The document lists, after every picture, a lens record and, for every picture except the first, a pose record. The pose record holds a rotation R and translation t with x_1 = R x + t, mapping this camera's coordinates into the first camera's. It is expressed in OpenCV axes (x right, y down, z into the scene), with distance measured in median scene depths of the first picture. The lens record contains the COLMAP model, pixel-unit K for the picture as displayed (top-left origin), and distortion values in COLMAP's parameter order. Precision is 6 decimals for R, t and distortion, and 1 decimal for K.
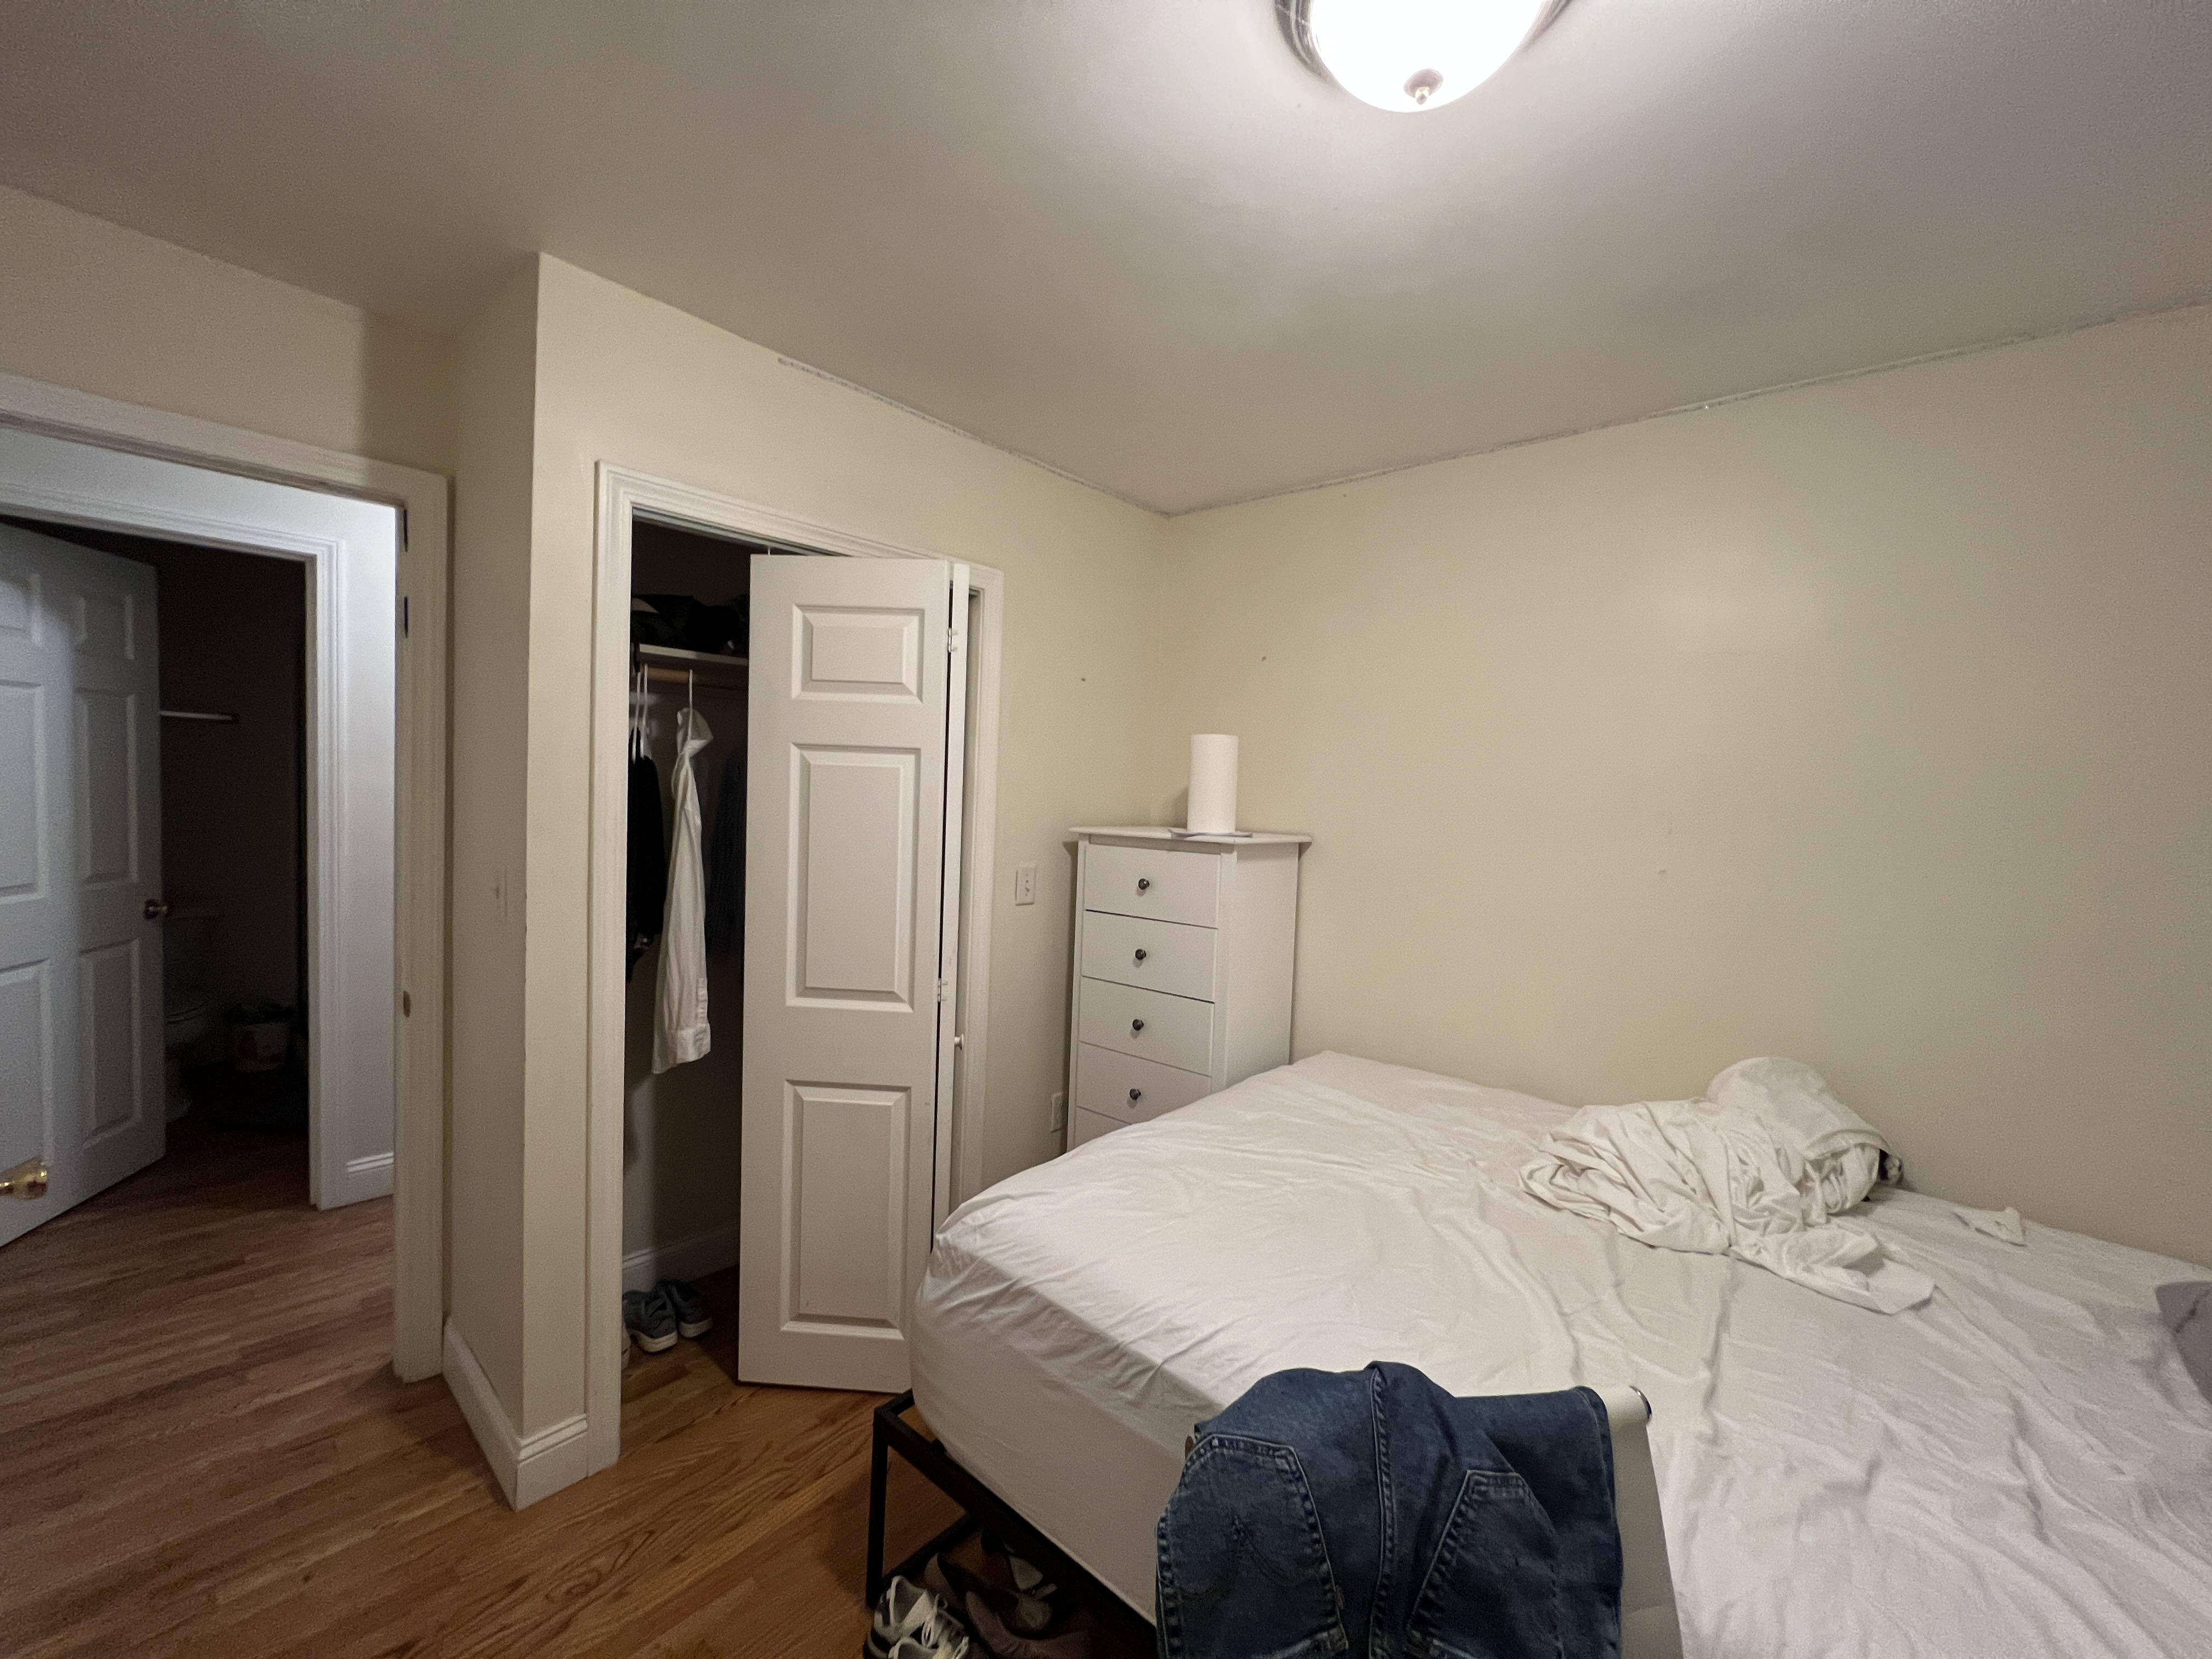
lens RADIAL K [[890.0, 0, 1102.2], [0, 890.0, 825.8], [0, 0, 1]] dist [-0.001056, 0.001217]
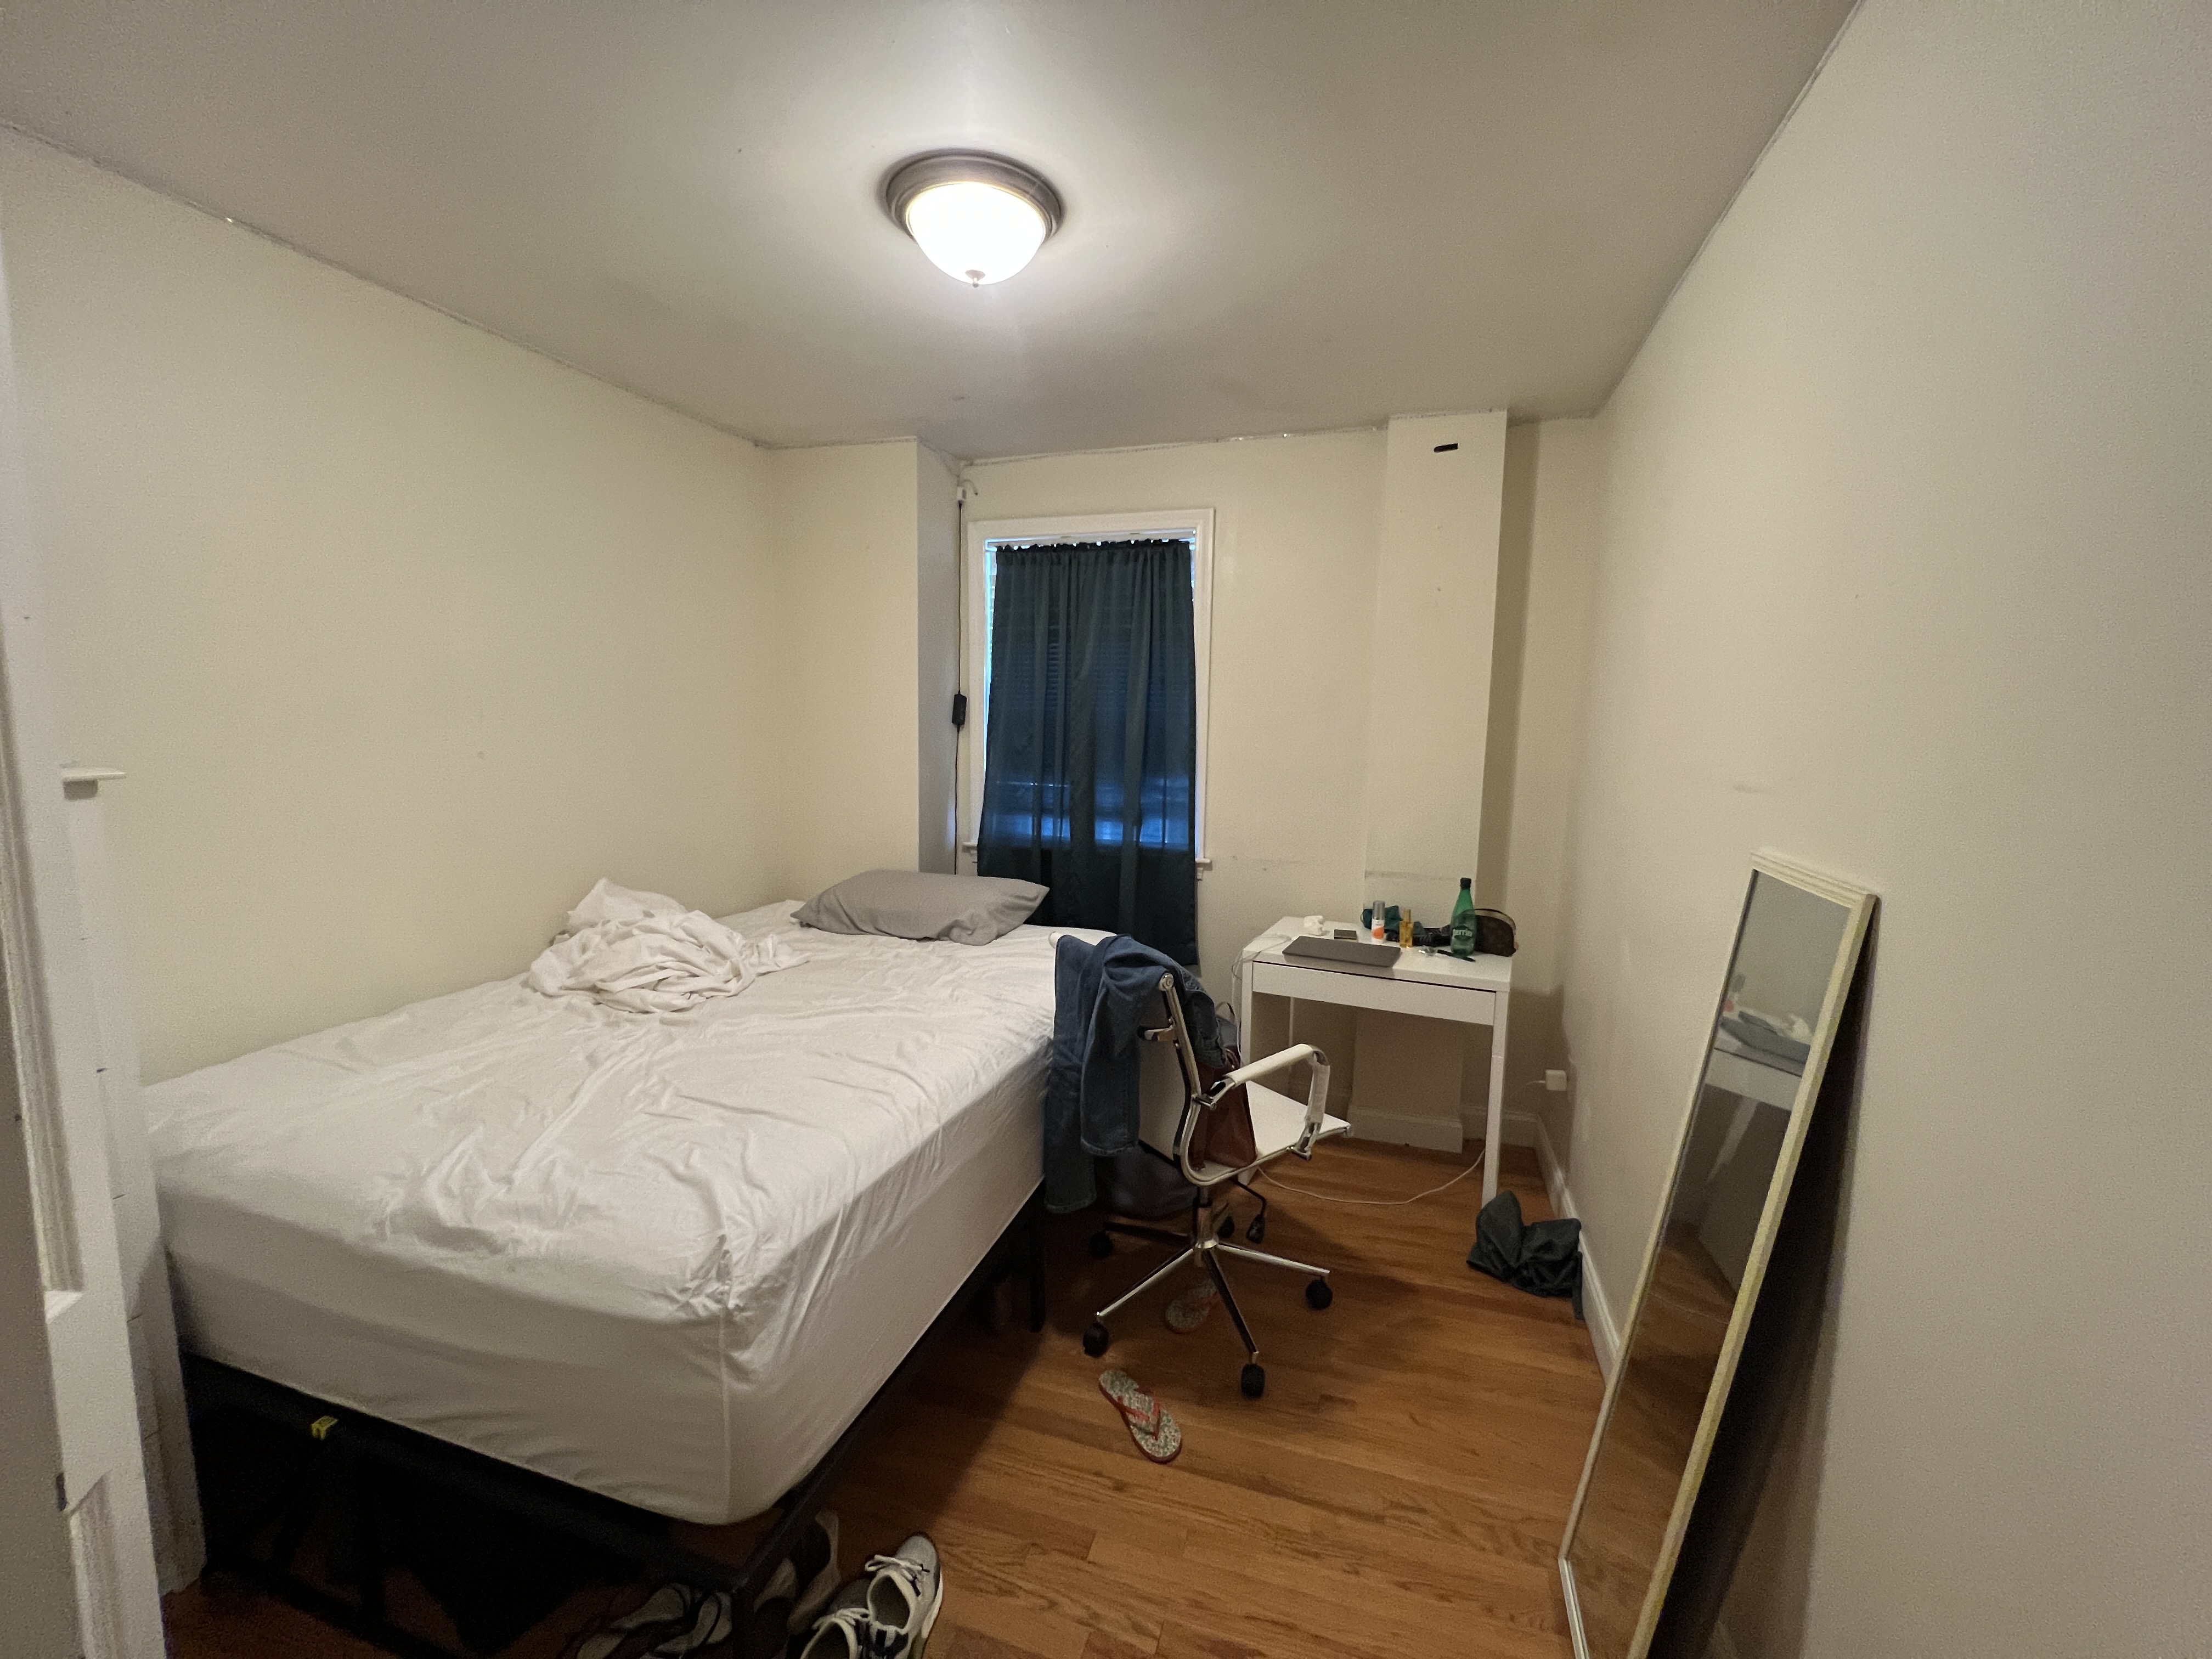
lens RADIAL K [[890.0, 0, 1102.2], [0, 890.0, 825.8], [0, 0, 1]] dist [-0.001056, 0.001217]
pose [[-0.413622, -0.148009, 0.898338, -0.823708], [0.012541, 0.985678, 0.168173, -0.044518], [-0.910363, 0.080826, -0.405841, 0.893993]]
